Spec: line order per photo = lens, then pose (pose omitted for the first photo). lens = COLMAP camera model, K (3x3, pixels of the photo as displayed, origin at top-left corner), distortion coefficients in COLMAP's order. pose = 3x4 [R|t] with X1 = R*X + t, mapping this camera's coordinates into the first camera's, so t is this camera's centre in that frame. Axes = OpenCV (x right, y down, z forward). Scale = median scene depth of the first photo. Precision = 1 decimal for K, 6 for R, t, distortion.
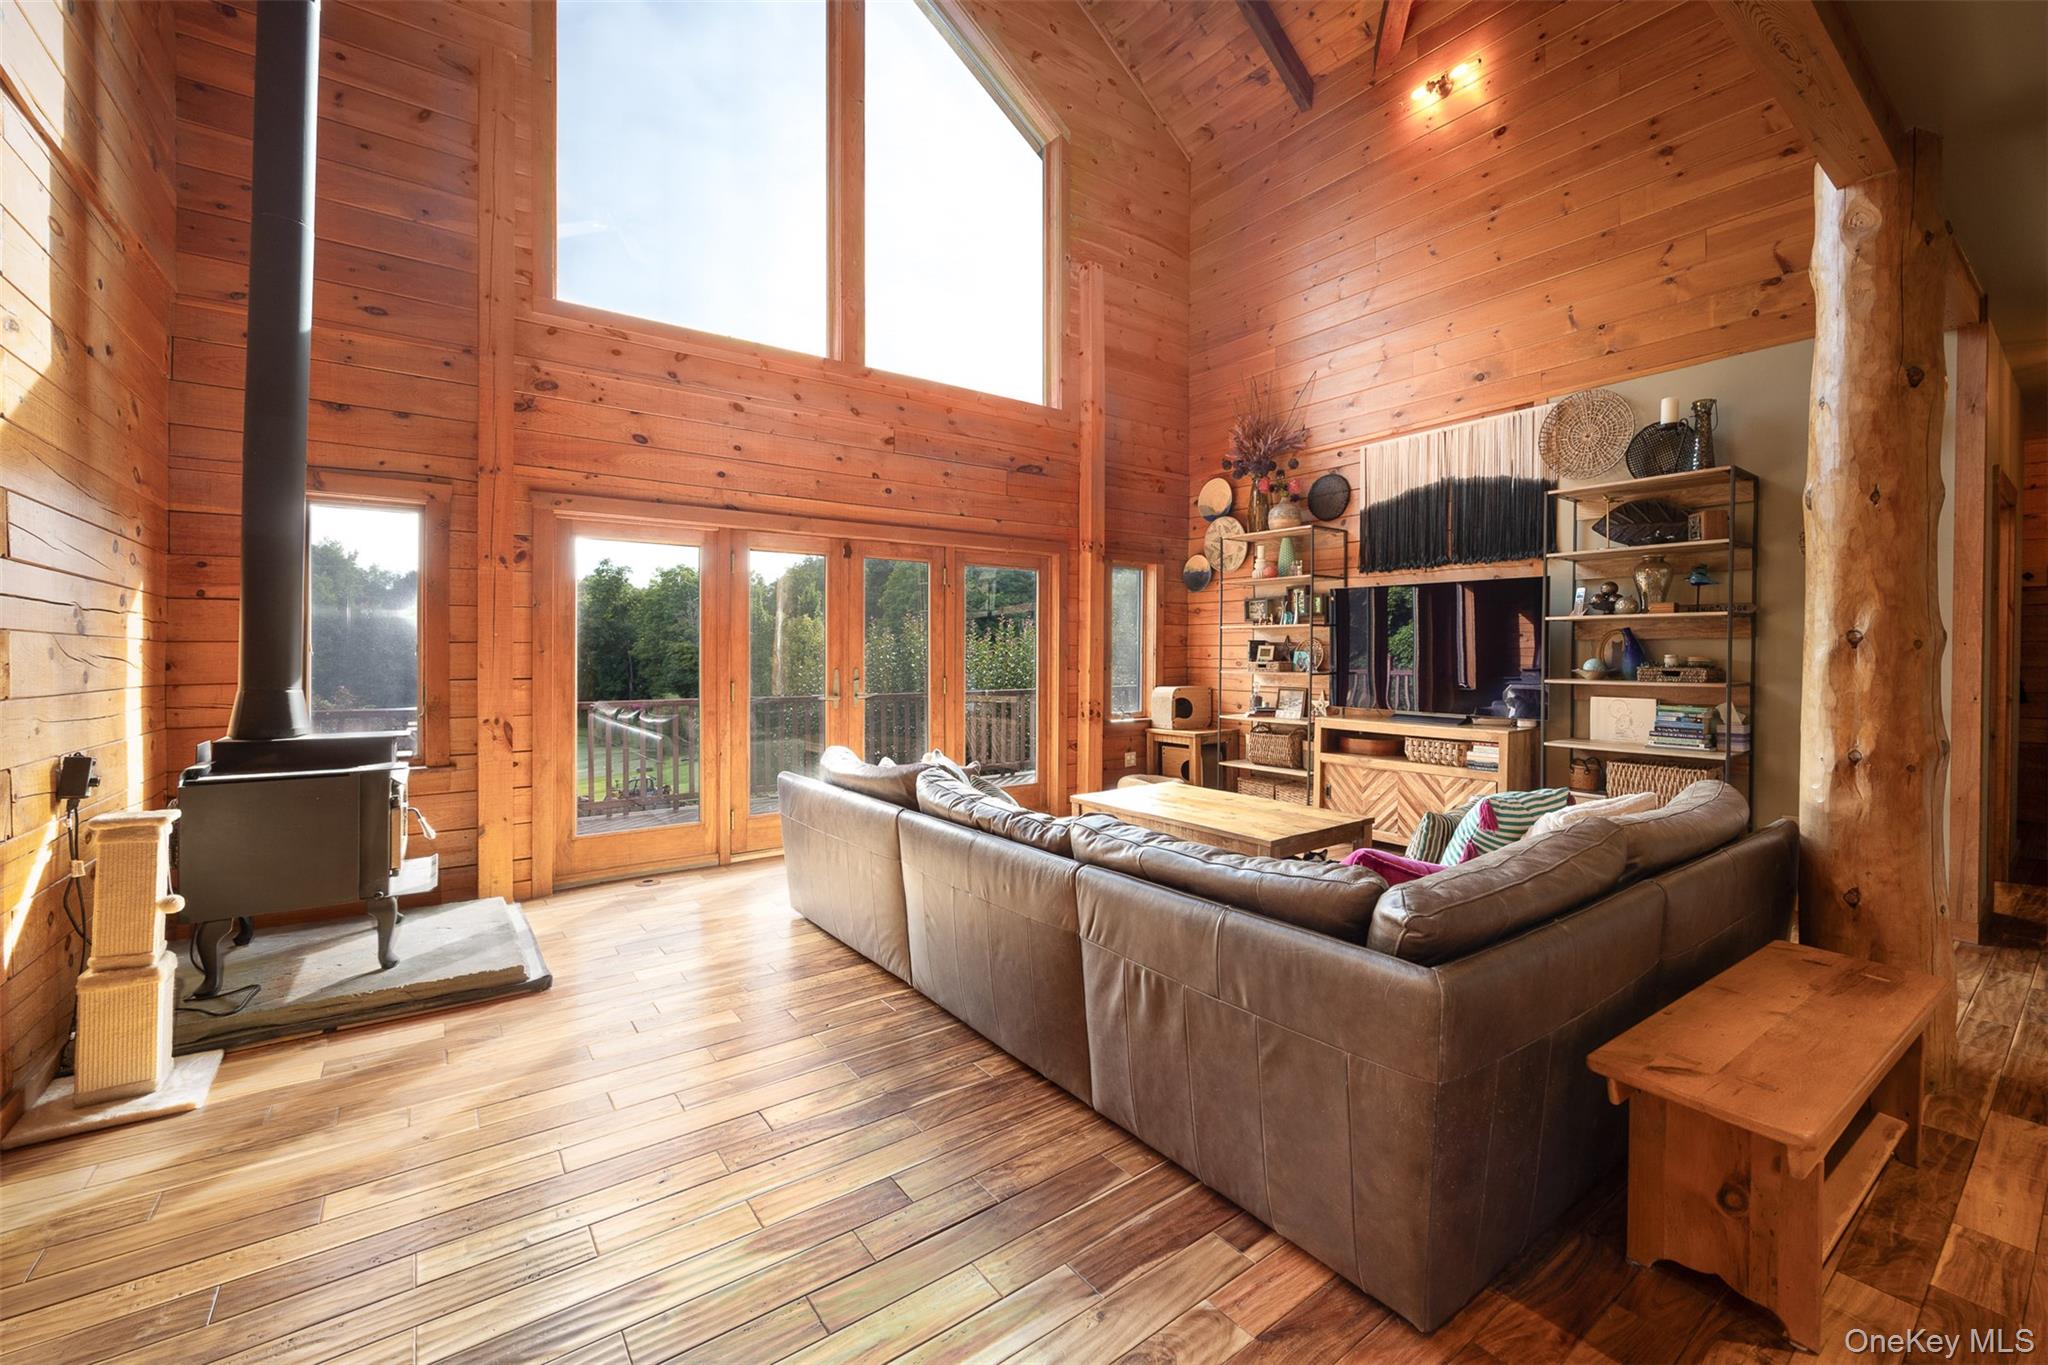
lens RADIAL K [[826.5, 0, 1043.6], [0, 826.5, 671.1], [0, 0, 1]] dist [-0.000348, -0.000146]
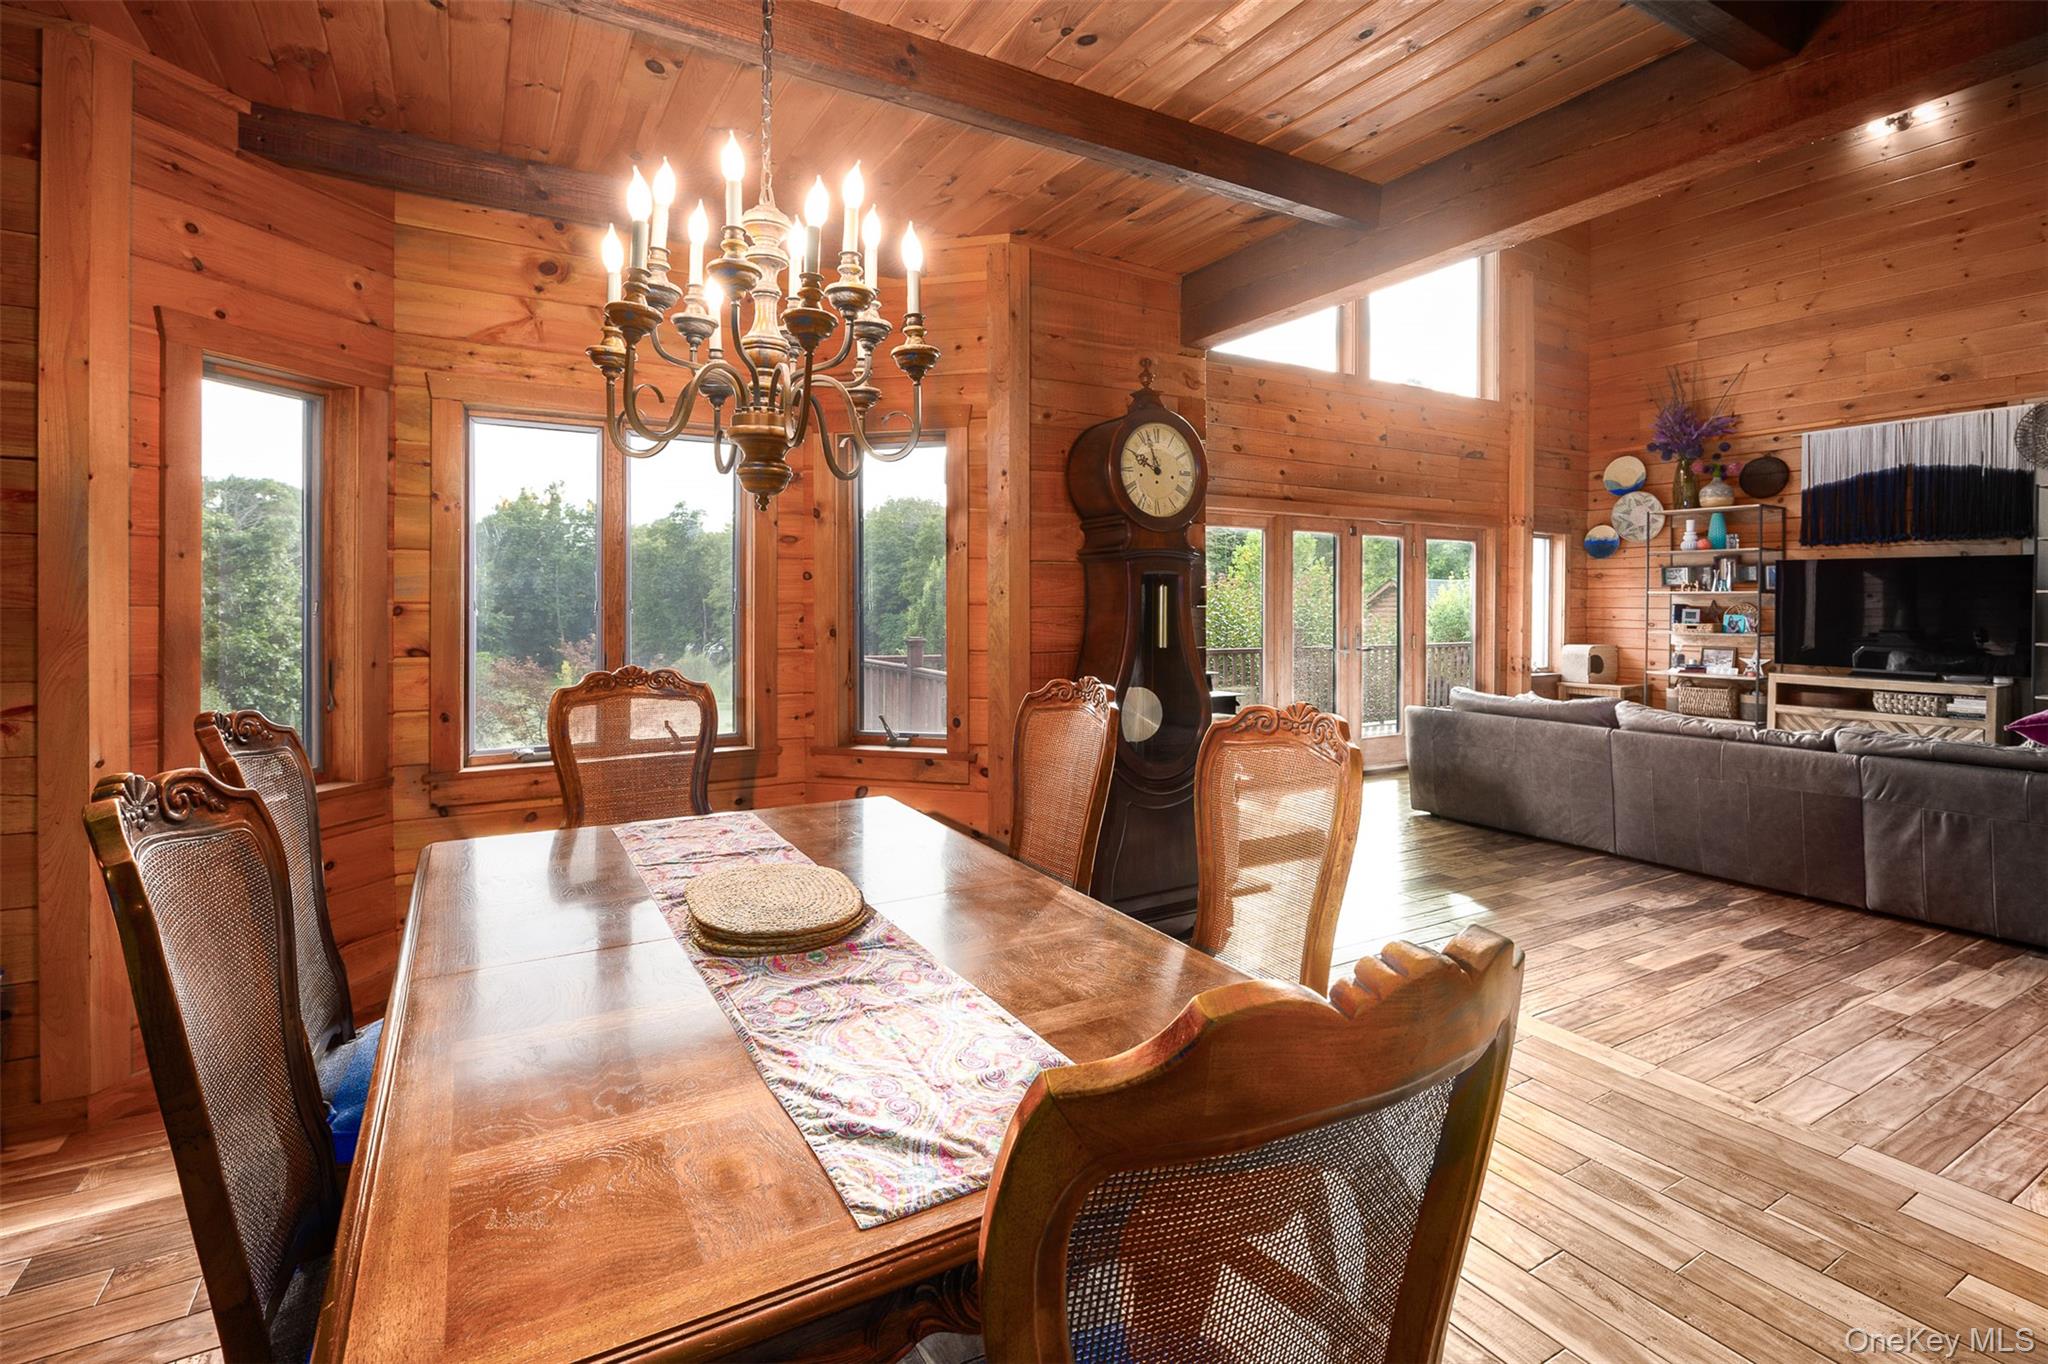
lens RADIAL K [[920.7, 0, 1025.8], [0, 920.7, 616.2], [0, 0, 1]] dist [0.001622, -0.000121]
pose [[0.992461, 0.008194, -0.122290, -0.515717], [-0.009200, 0.999928, -0.007661, -0.003637], [0.122219, 0.008729, 0.992465, -0.376245]]
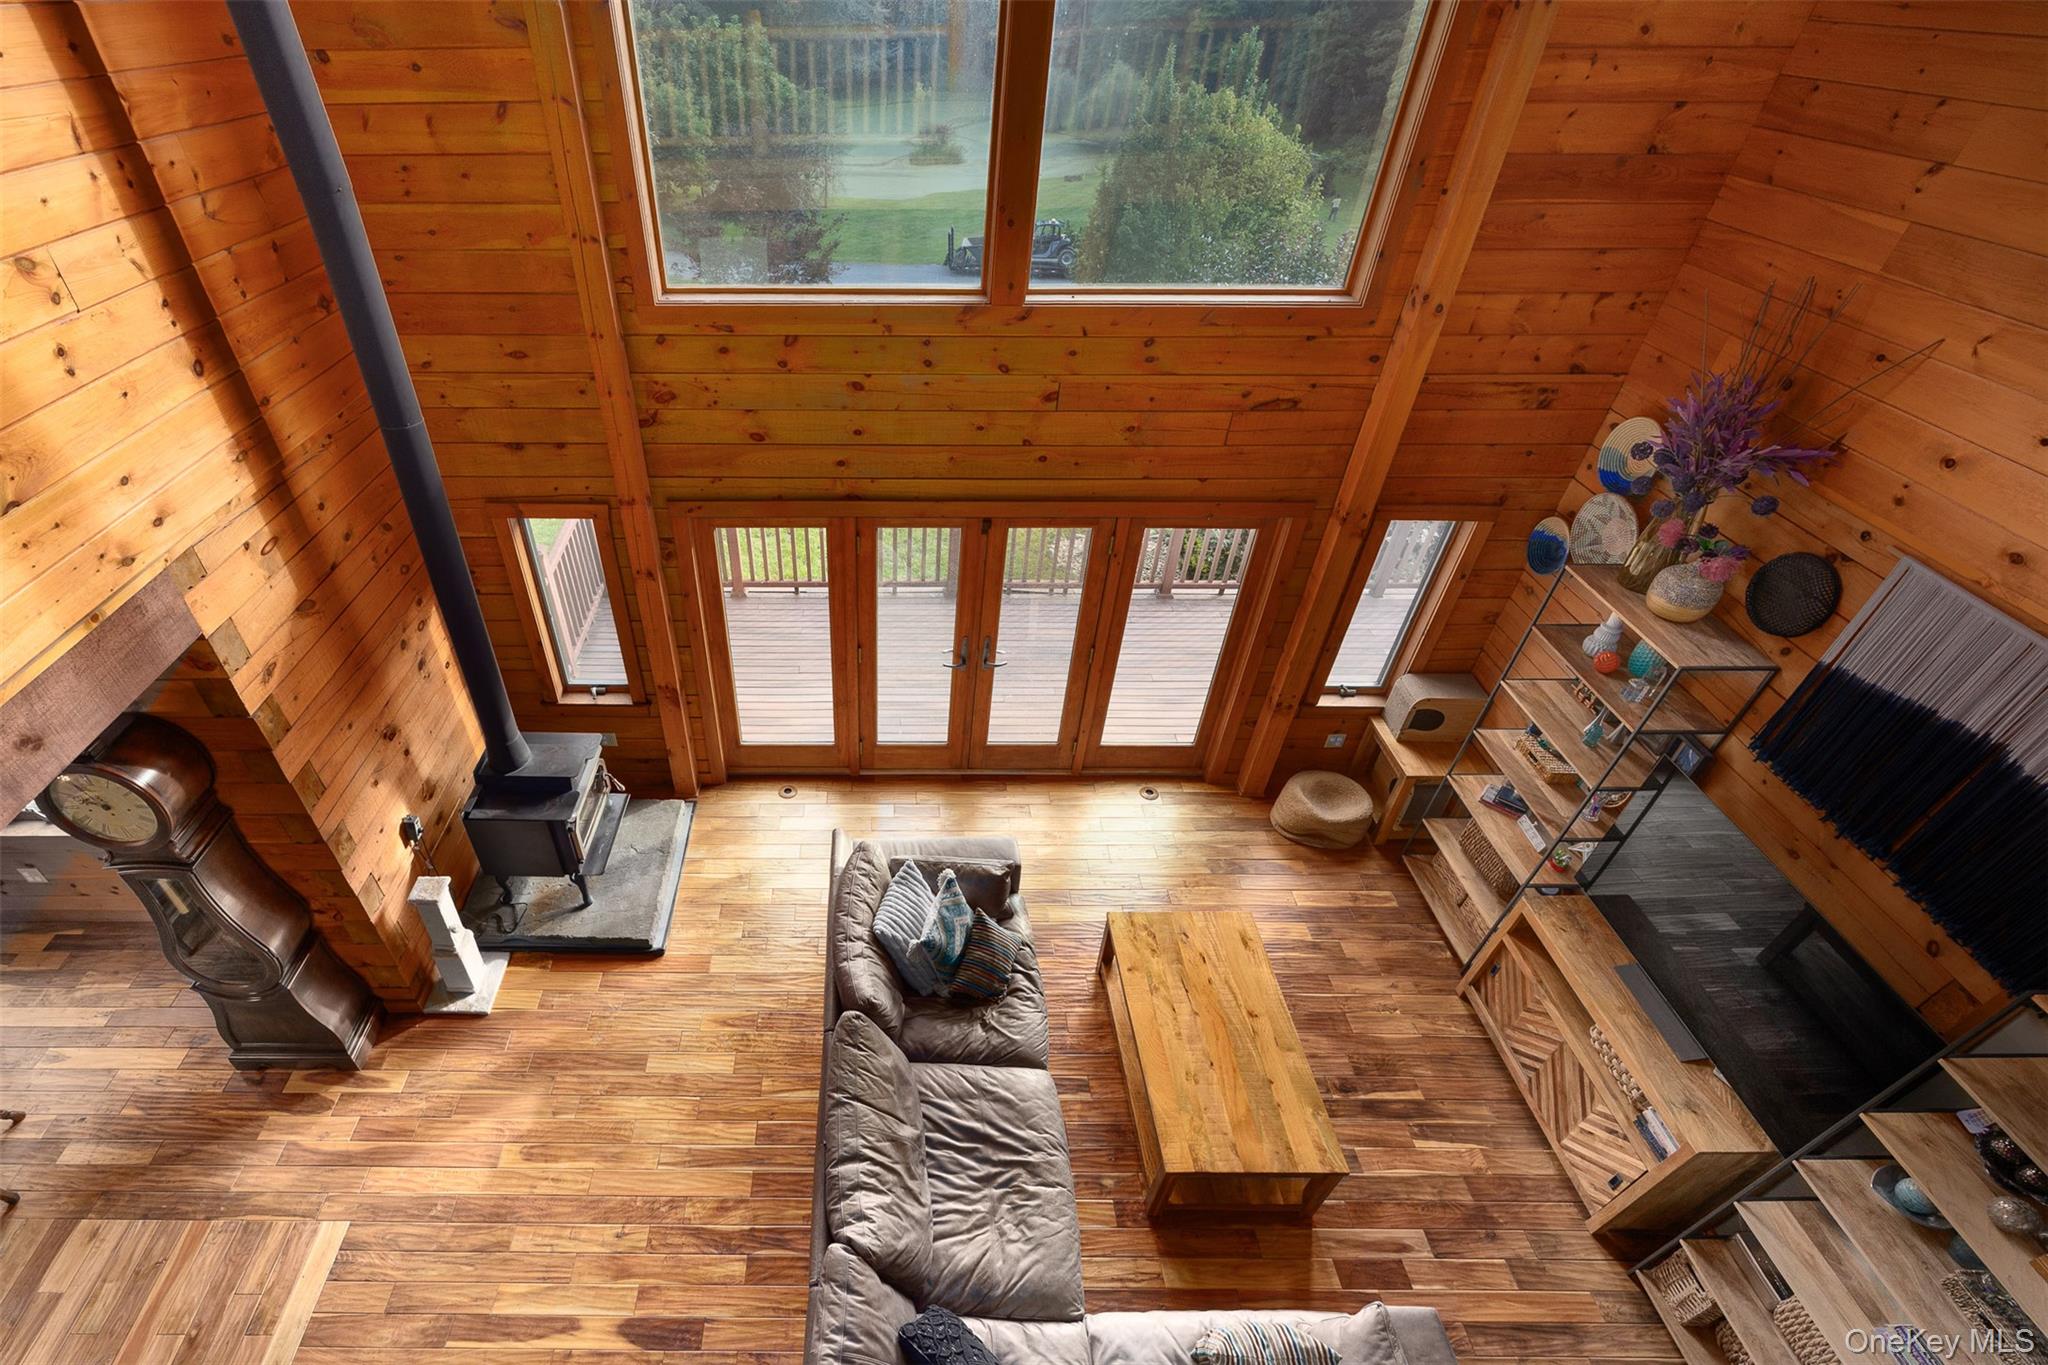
lens RADIAL K [[888.1, 0, 880.2], [0, 888.1, 721.4], [0, 0, 1]] dist [0.000922, 0.000051]
pose [[0.799822, 0.379426, -0.465102, 0.174735], [-0.006196, 0.780043, 0.625696, -0.534930], [0.600205, -0.497564, 0.626246, 0.234537]]
